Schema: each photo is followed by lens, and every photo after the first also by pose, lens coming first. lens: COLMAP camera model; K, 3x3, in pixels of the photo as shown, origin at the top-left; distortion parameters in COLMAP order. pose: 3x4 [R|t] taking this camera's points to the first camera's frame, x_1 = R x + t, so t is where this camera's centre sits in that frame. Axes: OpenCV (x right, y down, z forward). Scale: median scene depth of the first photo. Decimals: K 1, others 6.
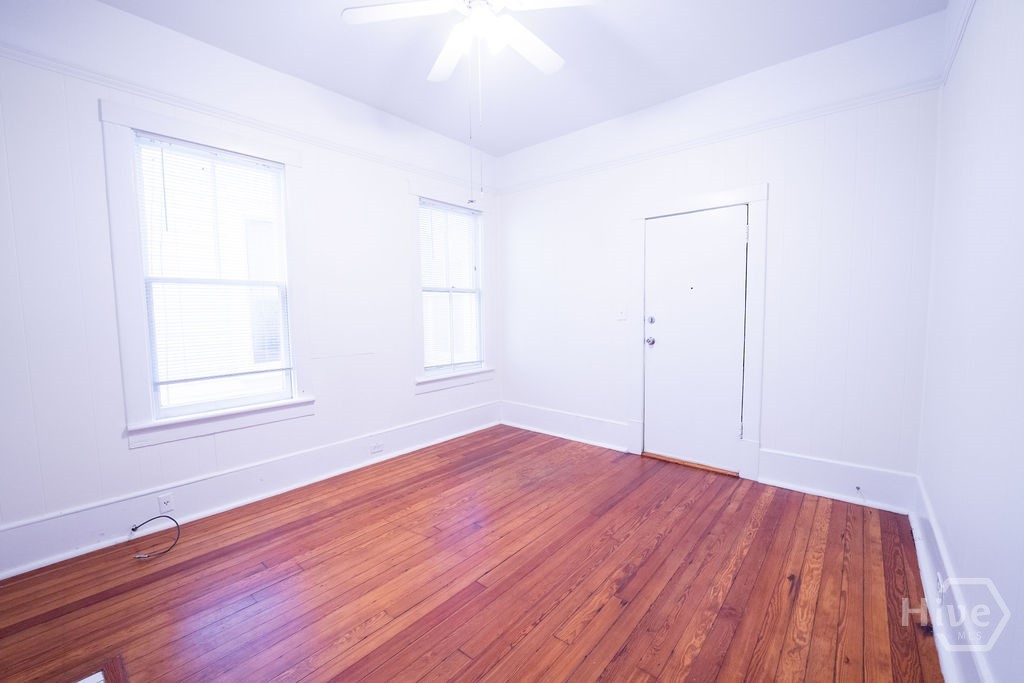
lens RADIAL K [[412.2, 0, 511.5], [0, 412.2, 344.4], [0, 0, 1]] dist [-0.024371, 0.000251]
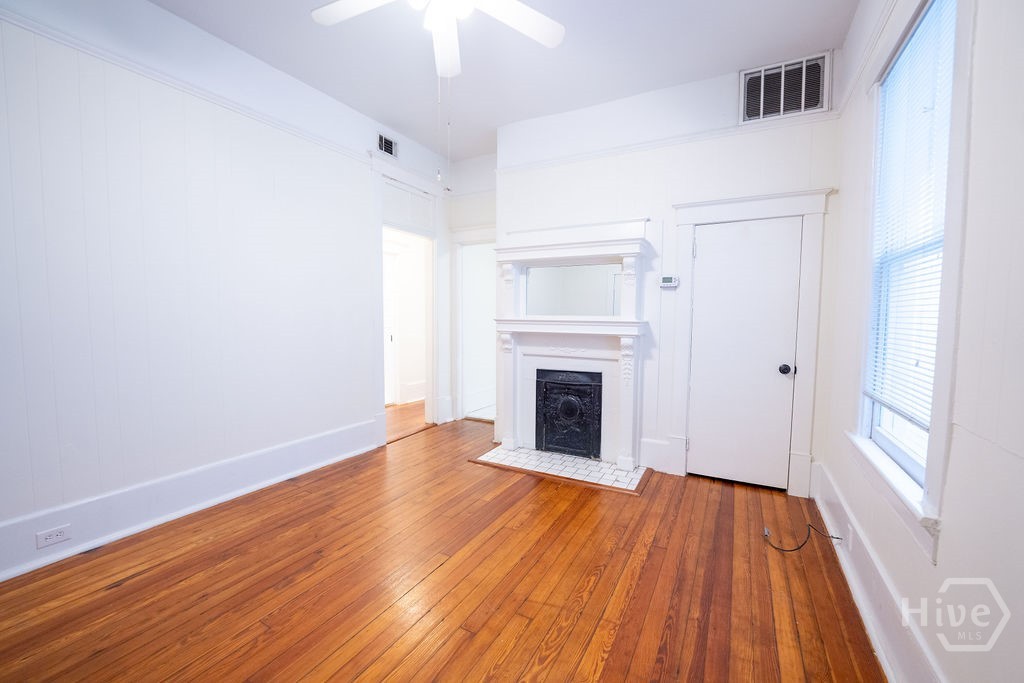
lens RADIAL K [[412.2, 0, 511.5], [0, 412.2, 344.4], [0, 0, 1]] dist [-0.024371, 0.000251]
pose [[-0.978698, 0.019416, -0.204387, -0.032623], [-0.012227, 0.988239, 0.152429, -0.123697], [0.204943, 0.151681, -0.966949, 1.818472]]
